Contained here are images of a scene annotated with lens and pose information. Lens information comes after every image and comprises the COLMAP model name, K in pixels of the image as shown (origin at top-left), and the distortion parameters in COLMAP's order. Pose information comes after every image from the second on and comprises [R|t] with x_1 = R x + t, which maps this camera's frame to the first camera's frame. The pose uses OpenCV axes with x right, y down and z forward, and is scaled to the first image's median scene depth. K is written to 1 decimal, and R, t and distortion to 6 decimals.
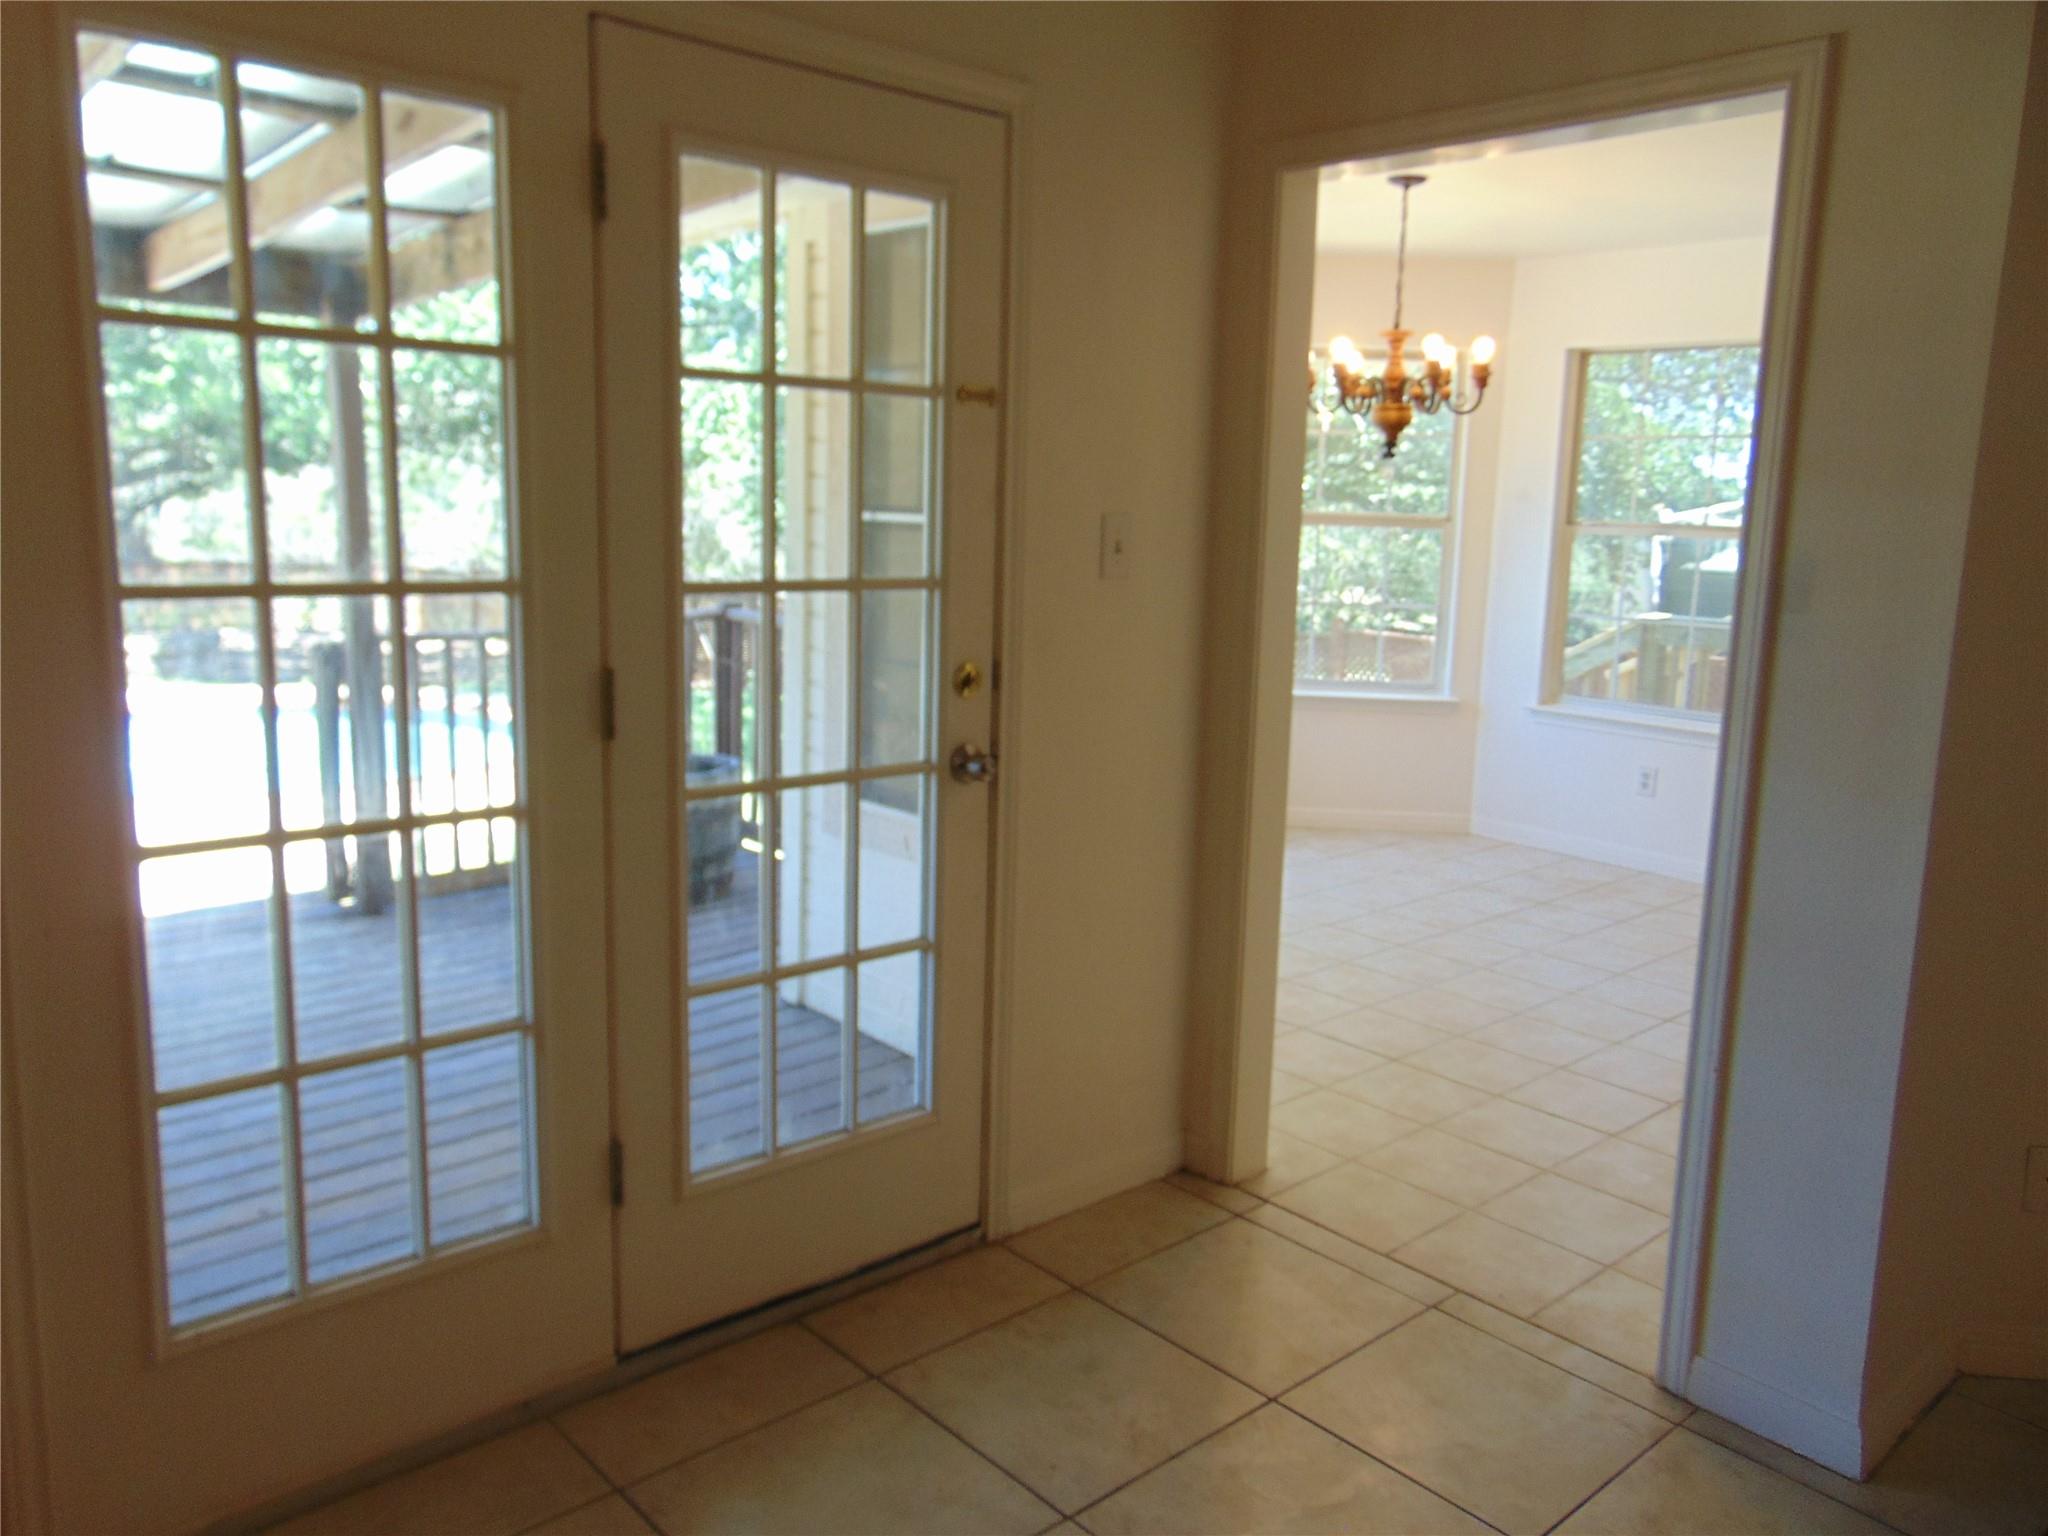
lens RADIAL K [[1528.6, 0, 1024.0], [0, 1528.6, 768.0], [0, 0, 1]] dist [0.001948, 0.000152]
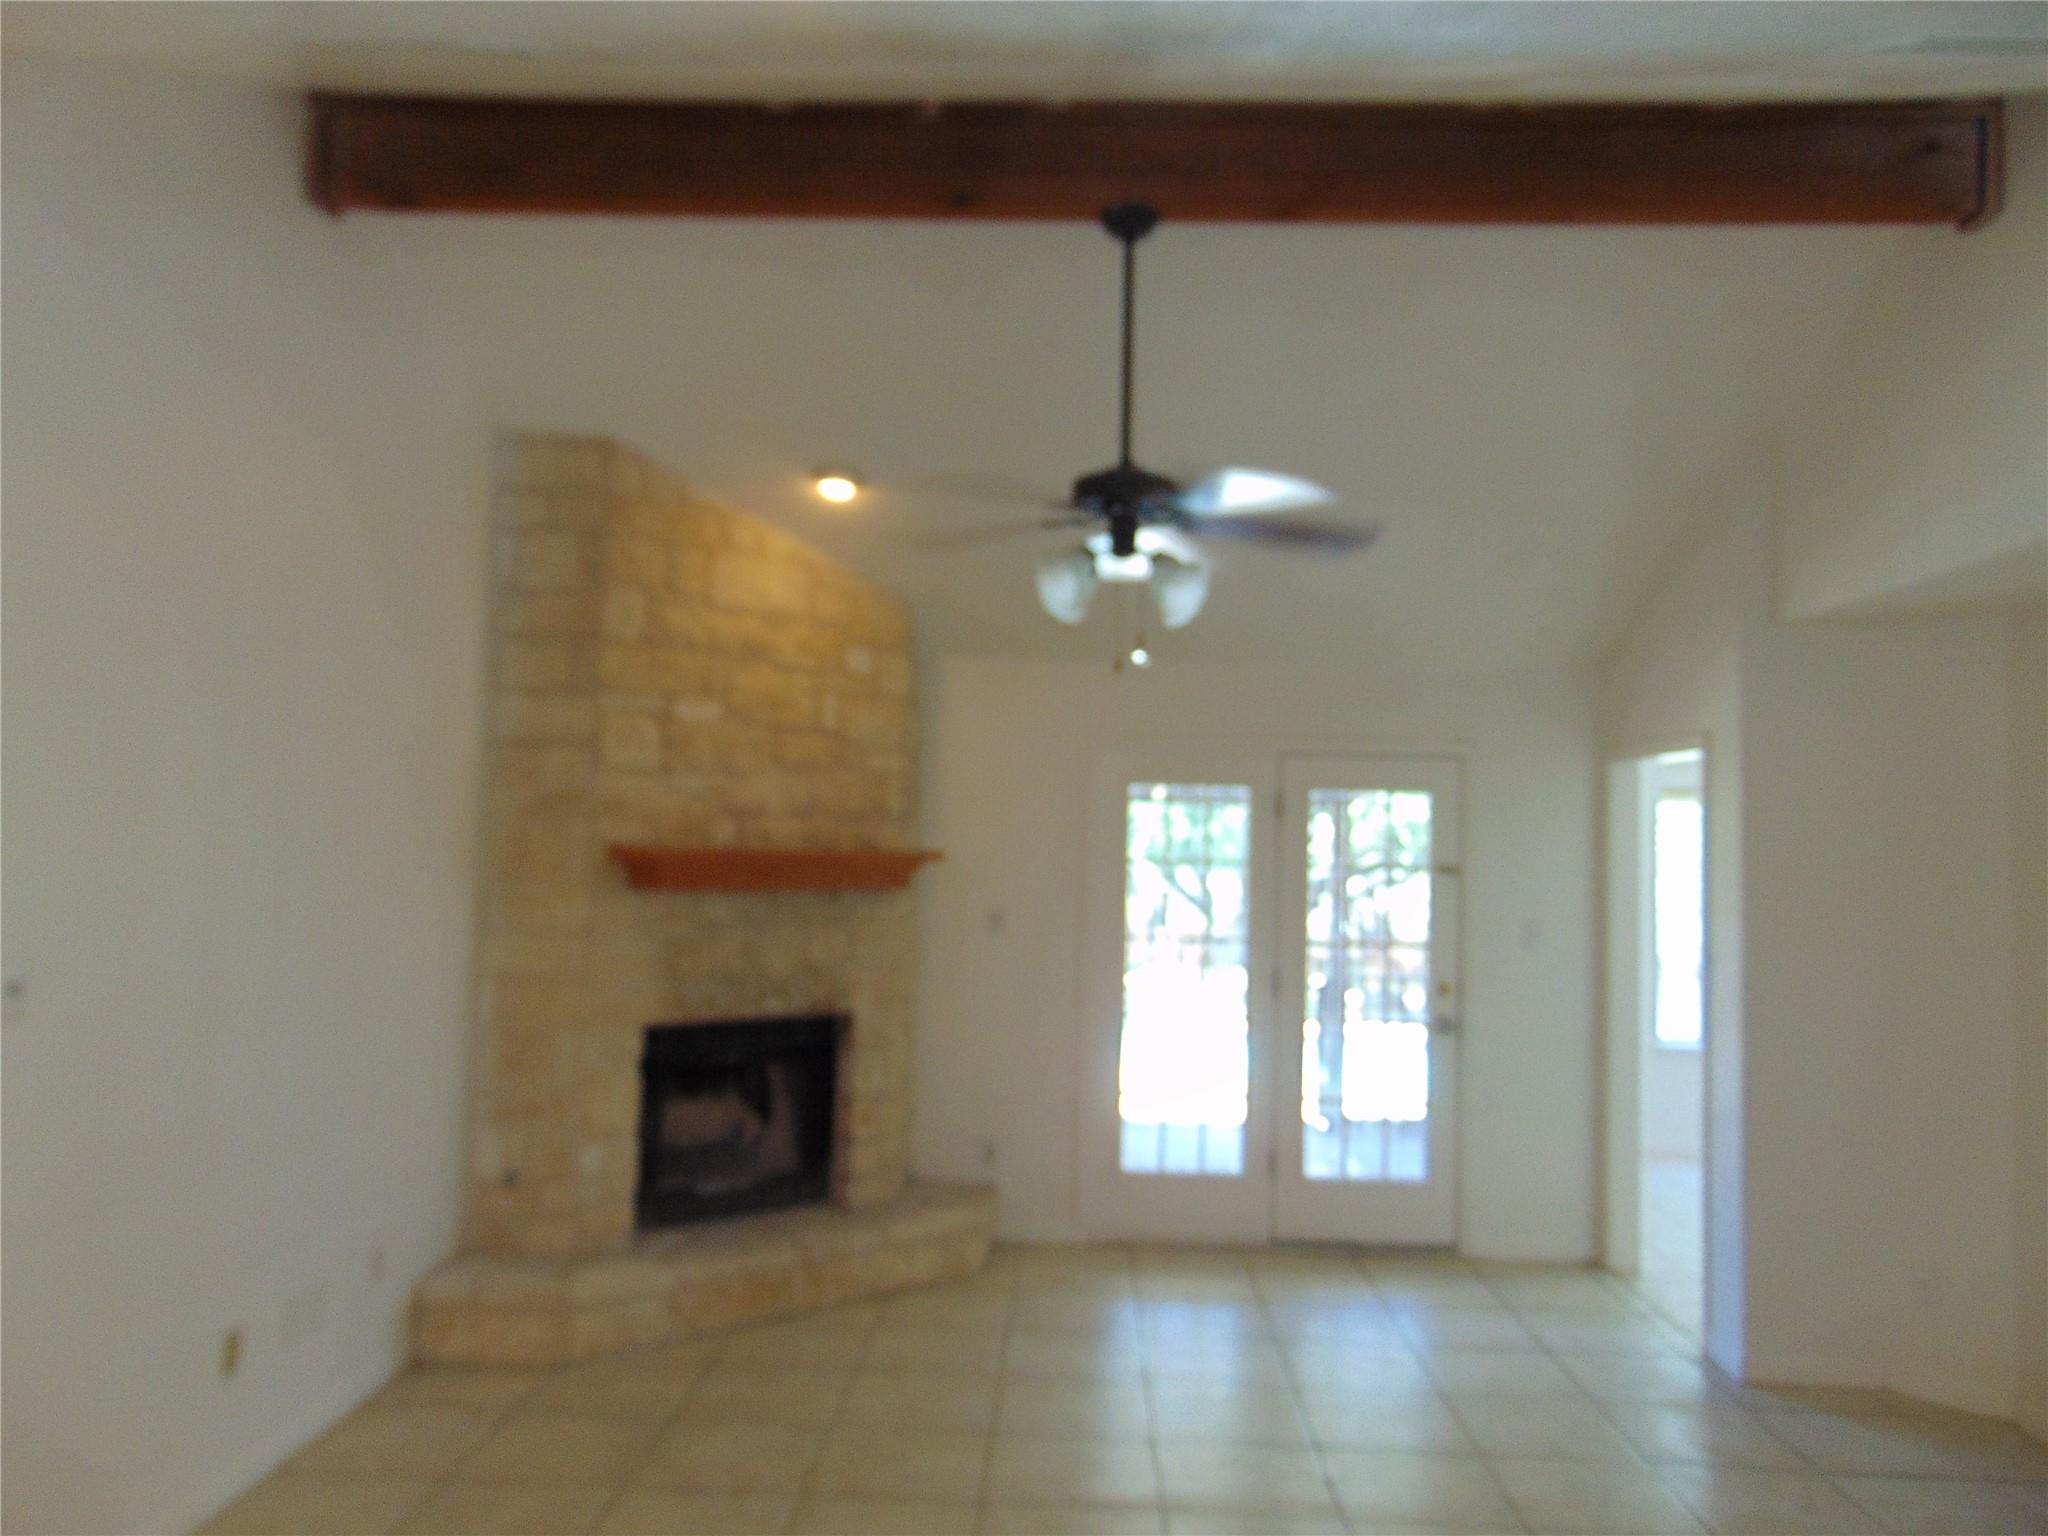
lens RADIAL K [[1540.8, 0, 1024.0], [0, 1540.8, 768.0], [0, 0, 1]] dist [-0.043869, 0.086143]
pose [[0.711752, -0.054168, -0.700340, 1.249094], [-0.118282, 0.973543, -0.195509, 0.158282], [0.692401, 0.221991, 0.686514, -1.201003]]
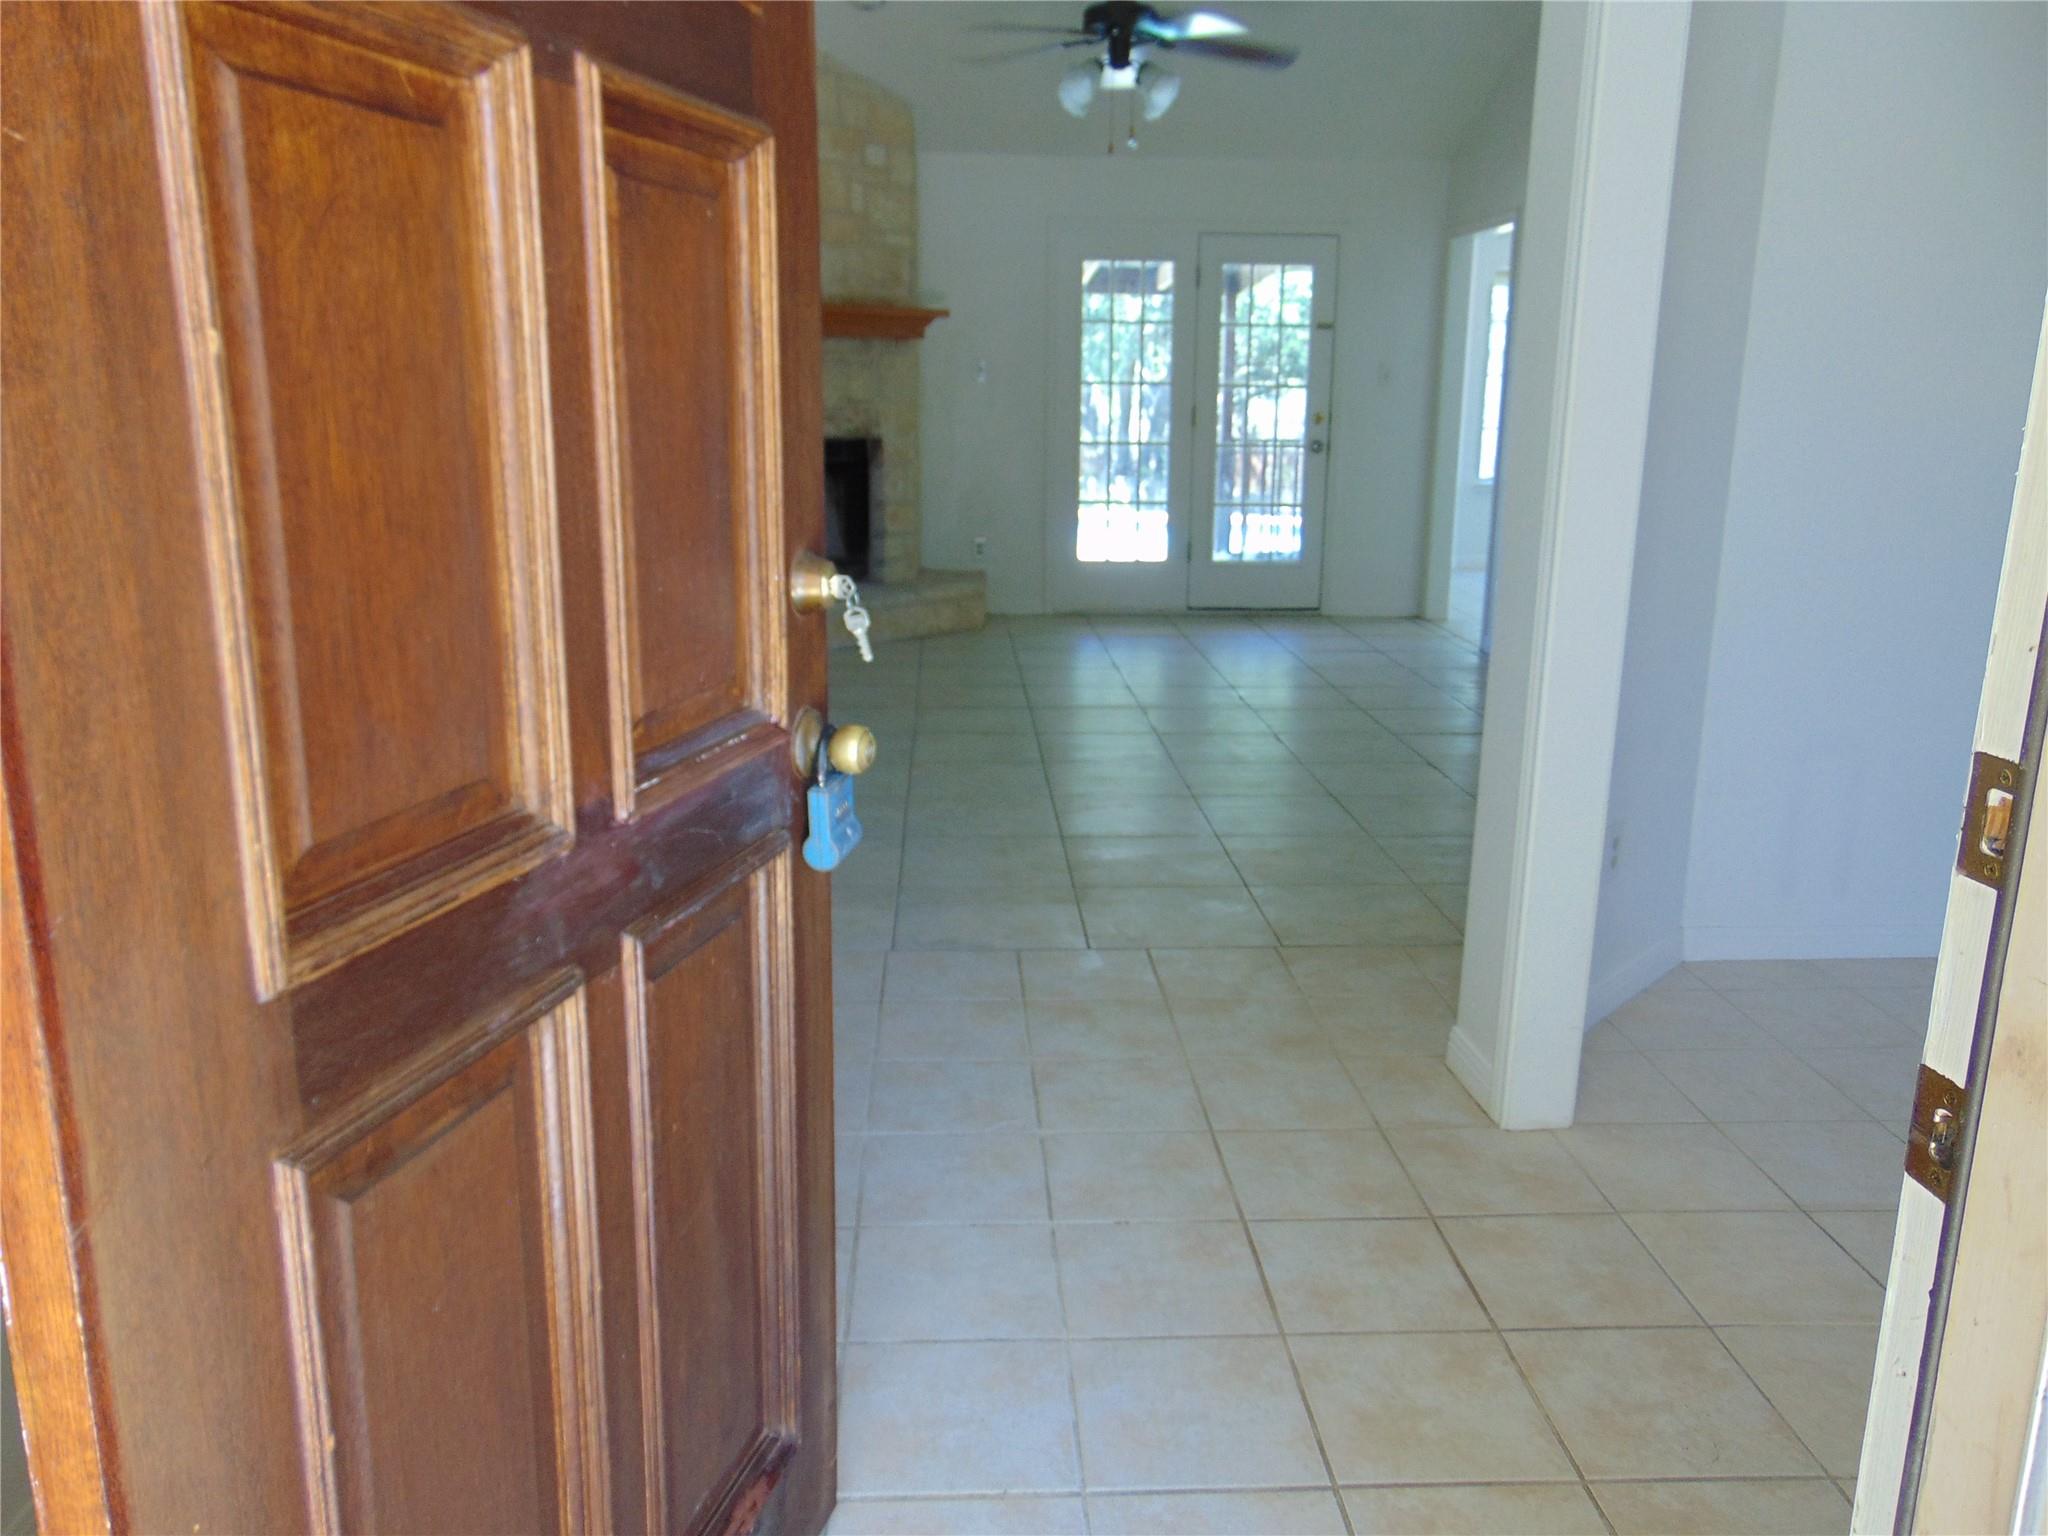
lens RADIAL K [[1534.7, 0, 1024.0], [0, 1534.7, 768.0], [0, 0, 1]] dist [-0.040046, 0.077210]
pose [[0.768112, 0.127320, -0.627530, 1.658502], [-0.091705, 0.991803, 0.088979, 0.455603], [0.633715, -0.010798, 0.773492, -1.920354]]
